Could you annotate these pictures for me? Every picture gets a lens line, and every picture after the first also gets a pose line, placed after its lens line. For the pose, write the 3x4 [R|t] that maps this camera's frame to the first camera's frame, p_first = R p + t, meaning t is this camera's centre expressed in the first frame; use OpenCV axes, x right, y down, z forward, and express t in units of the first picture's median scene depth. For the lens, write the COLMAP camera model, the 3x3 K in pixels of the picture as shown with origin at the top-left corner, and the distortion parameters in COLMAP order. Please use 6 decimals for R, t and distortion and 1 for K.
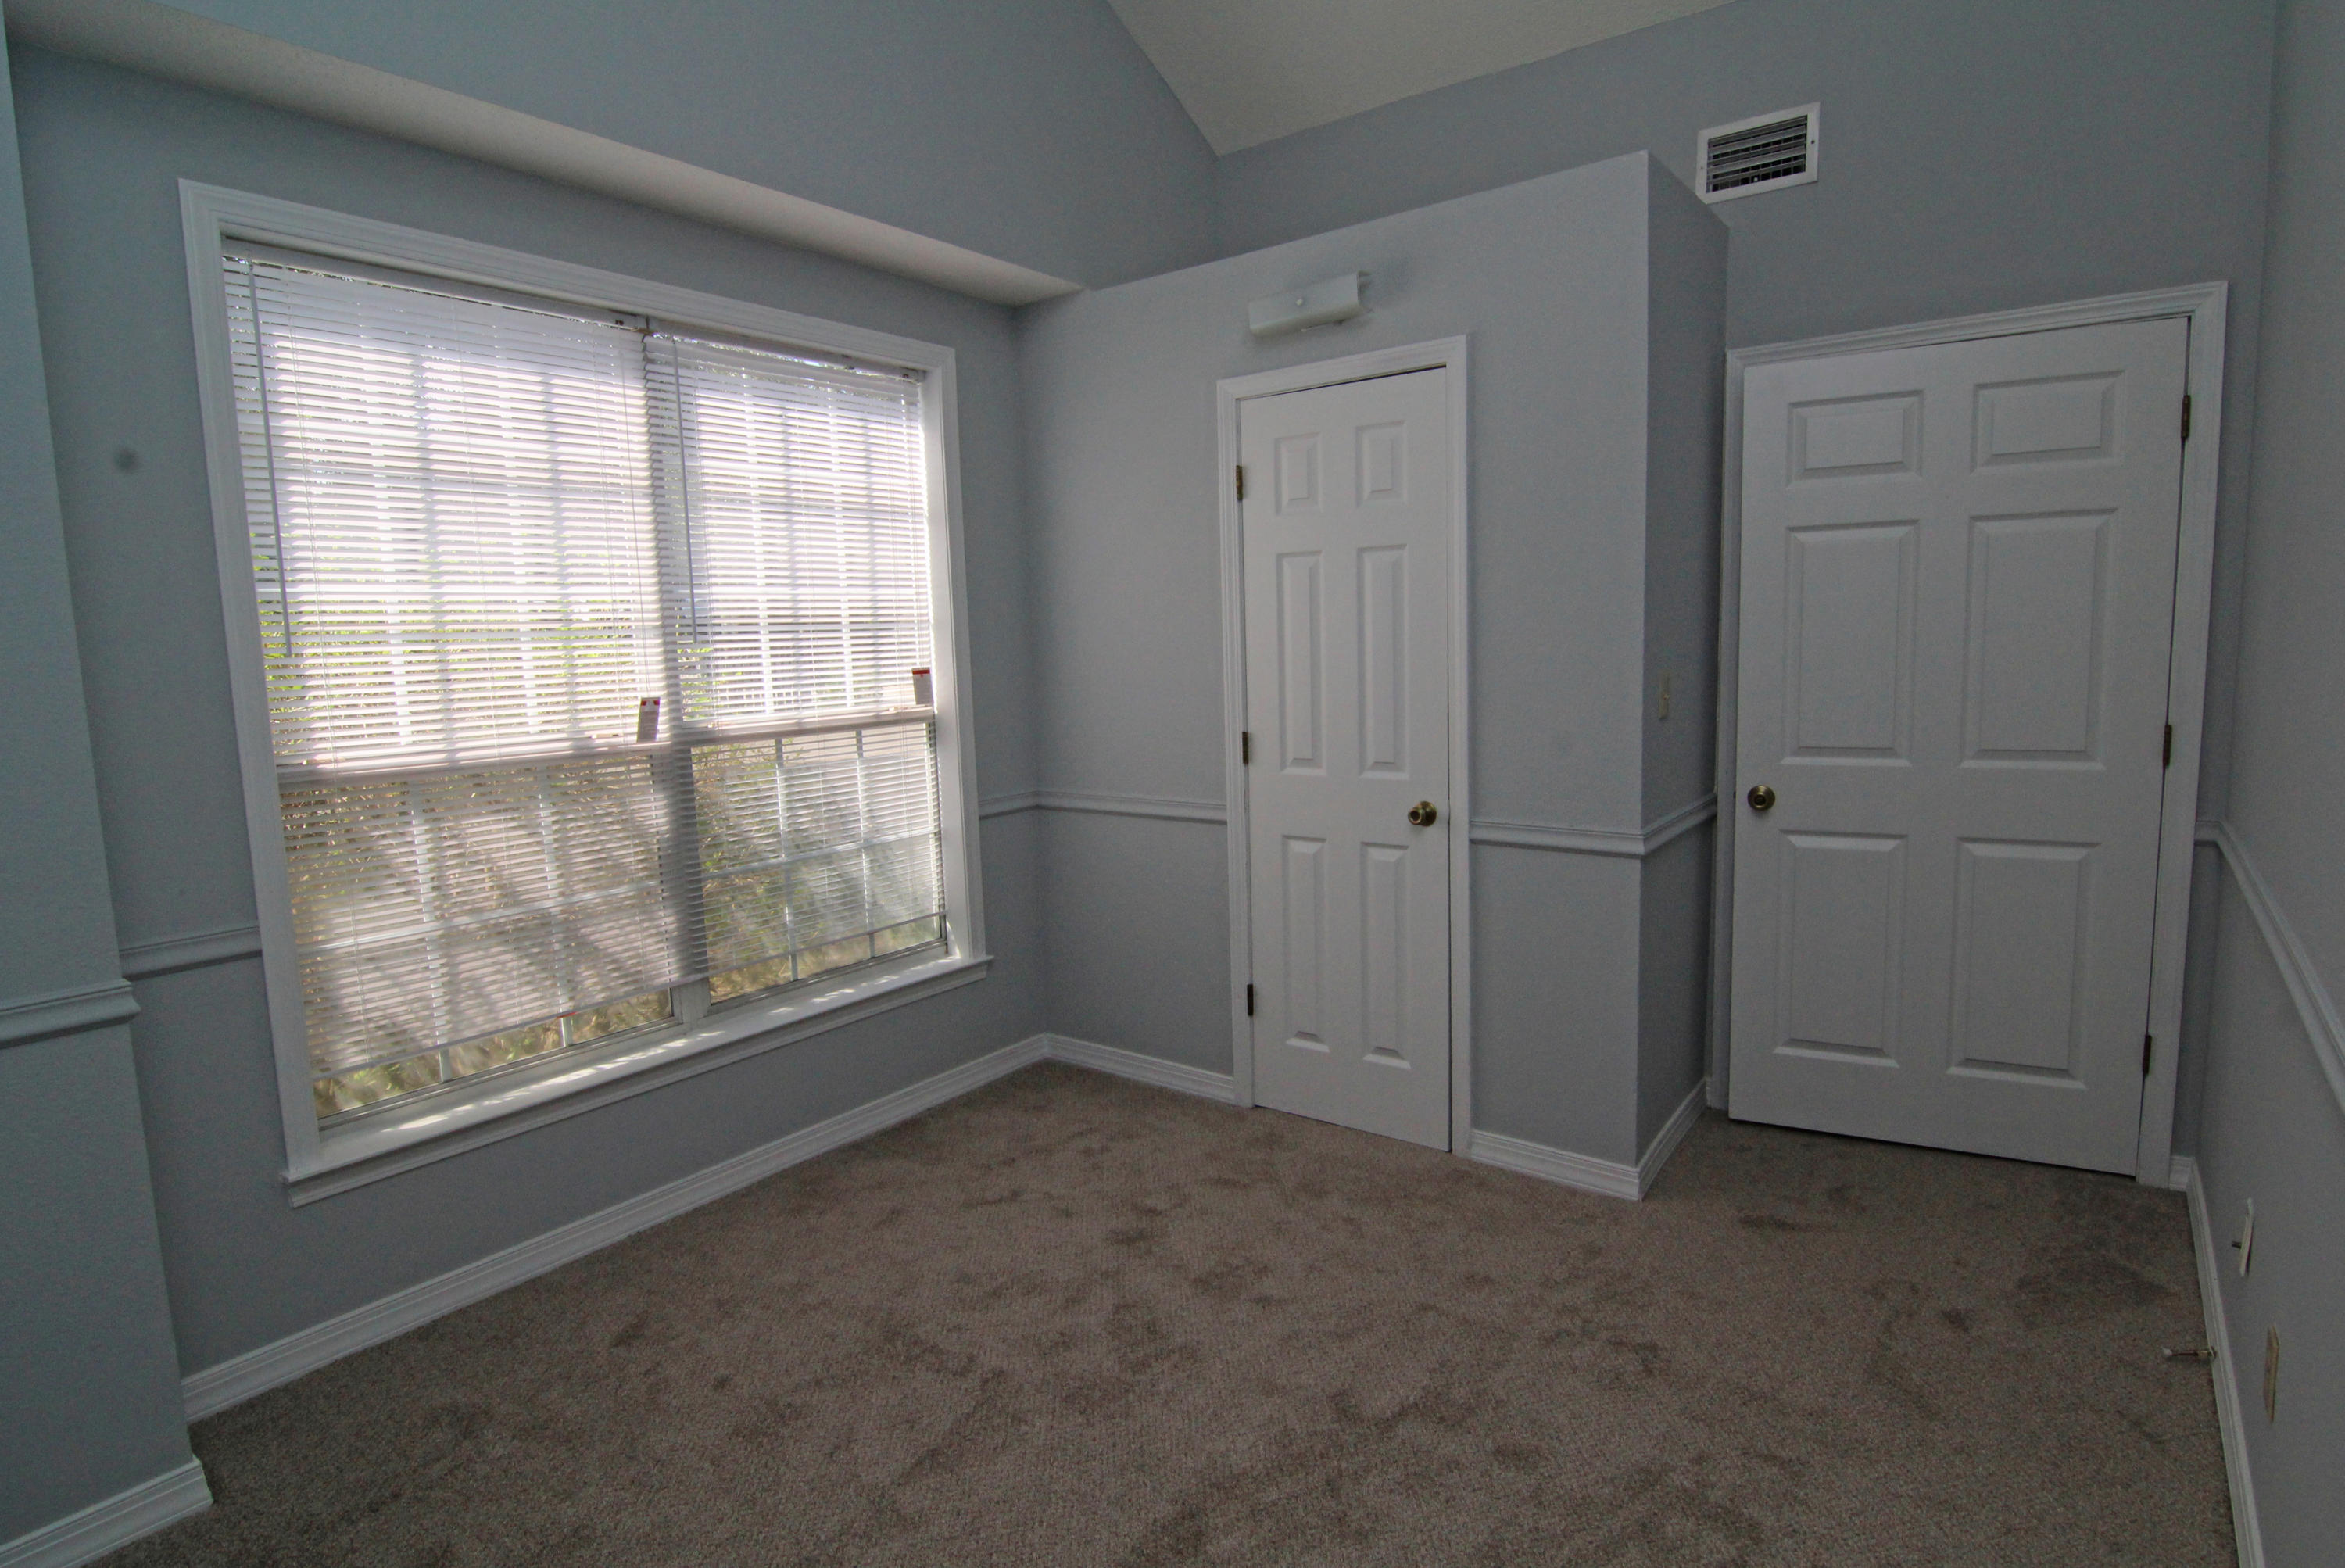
lens RADIAL K [[1187.2, 0, 1171.5], [0, 1187.2, 777.4], [0, 0, 1]] dist [-0.002231, -0.012021]
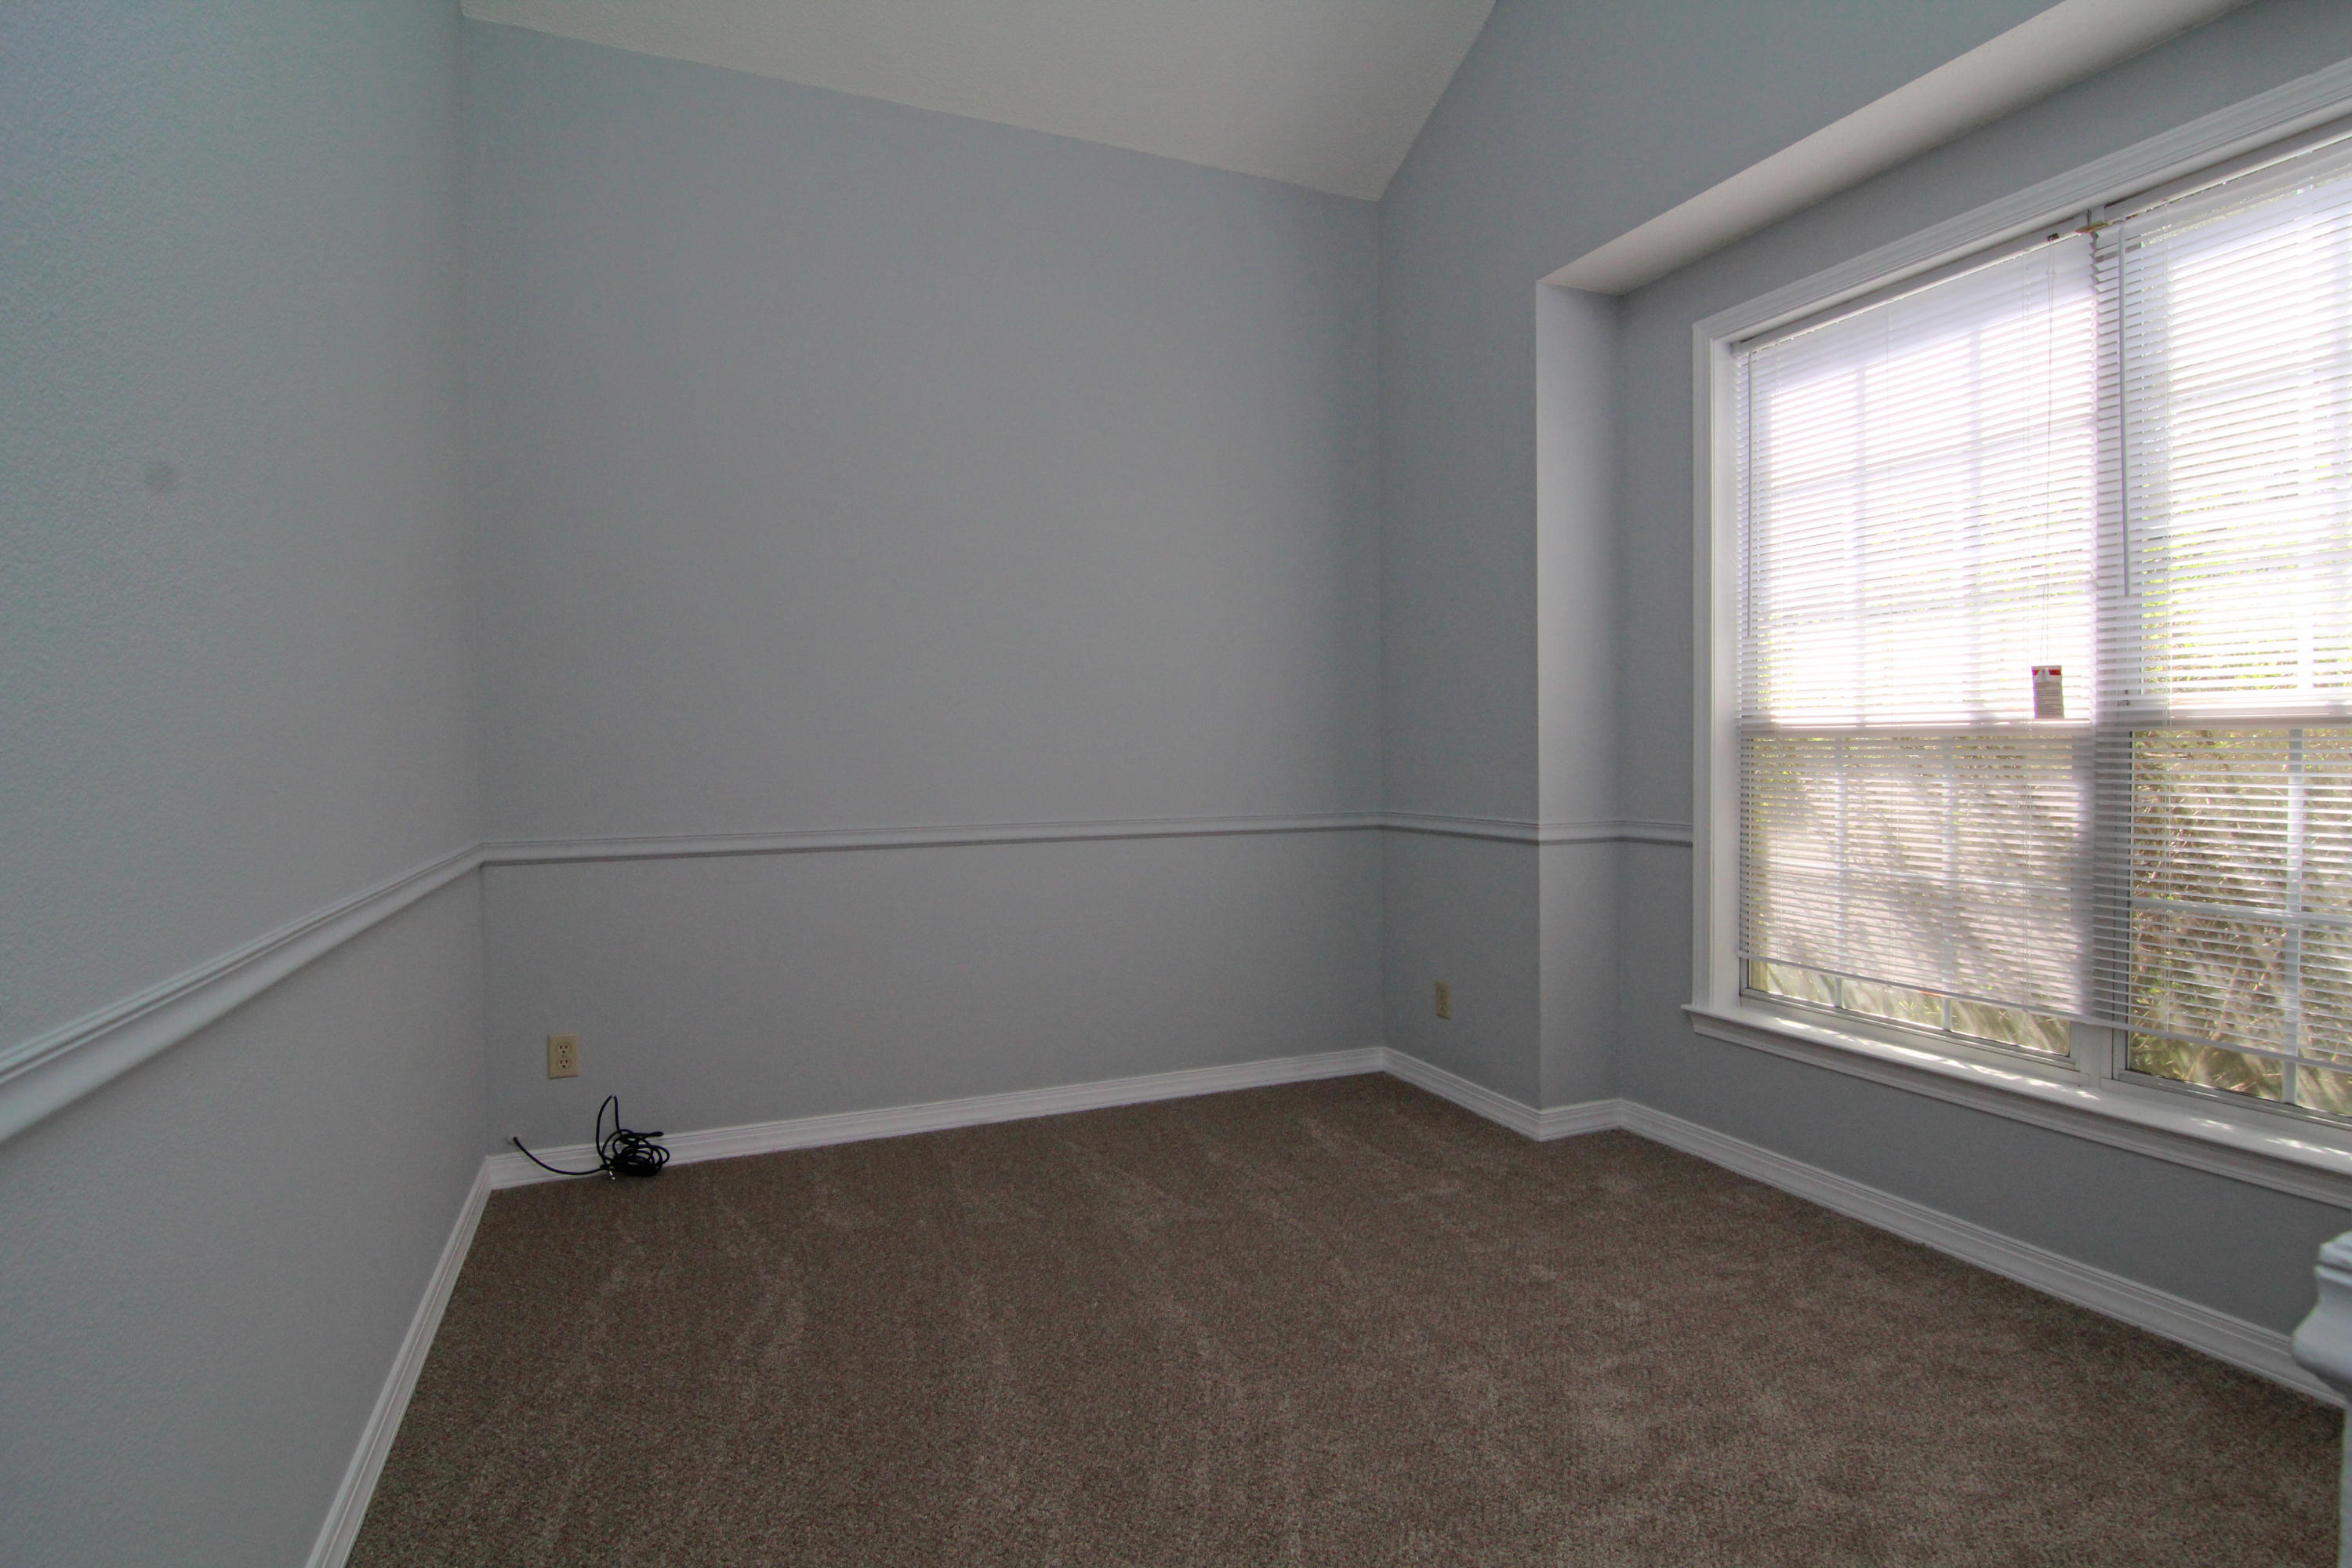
lens RADIAL K [[1192.7, 0, 1176.3], [0, 1192.7, 777.0], [0, 0, 1]] dist [-0.001033, -0.013409]
pose [[-0.482556, 0.057536, -0.873974, 0.622801], [-0.080999, 0.990632, 0.109939, -0.032157], [0.872112, 0.123843, -0.473375, 0.886944]]
